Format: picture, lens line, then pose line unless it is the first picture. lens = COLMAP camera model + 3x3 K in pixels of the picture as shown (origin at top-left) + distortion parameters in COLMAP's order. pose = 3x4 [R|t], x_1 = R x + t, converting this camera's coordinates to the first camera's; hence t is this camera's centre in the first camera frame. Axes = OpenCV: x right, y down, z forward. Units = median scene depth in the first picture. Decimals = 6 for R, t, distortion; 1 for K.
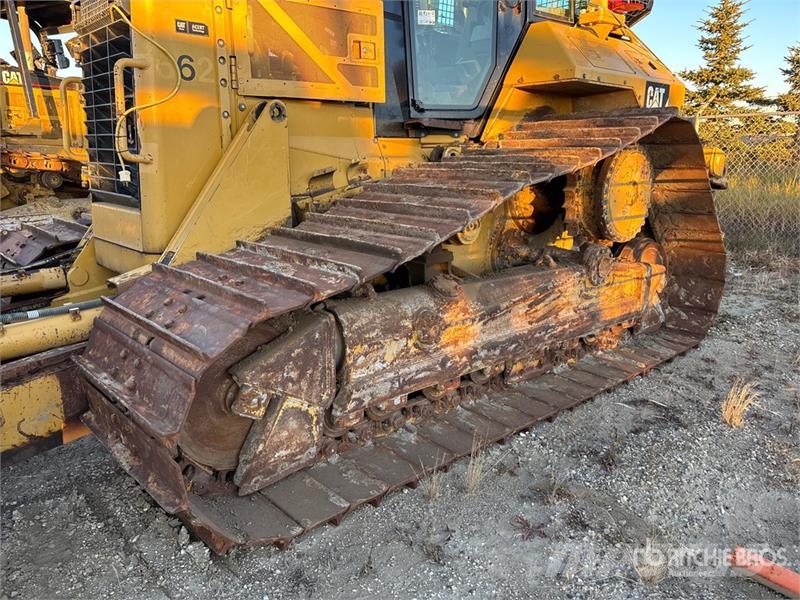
lens RADIAL K [[606.4, 0, 390.5], [0, 606.4, 298.2], [0, 0, 1]] dist [0.089336, -0.123952]
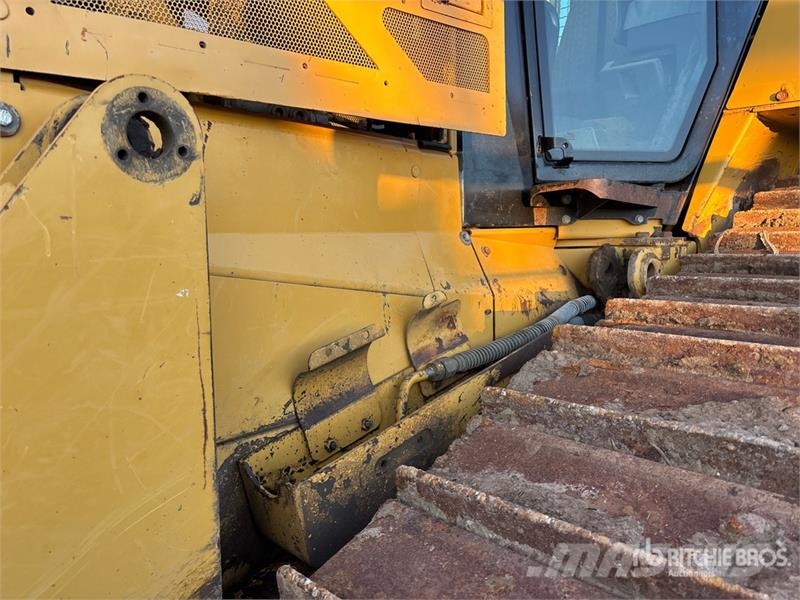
lens RADIAL K [[589.6, 0, 399.5], [0, 589.6, 309.9], [0, 0, 1]] dist [0.055851, -0.062678]
pose [[0.998118, -0.022479, 0.057056, -0.087186], [0.028496, 0.993859, -0.106924, -0.172089], [-0.054302, 0.108348, 0.992629, 0.631316]]
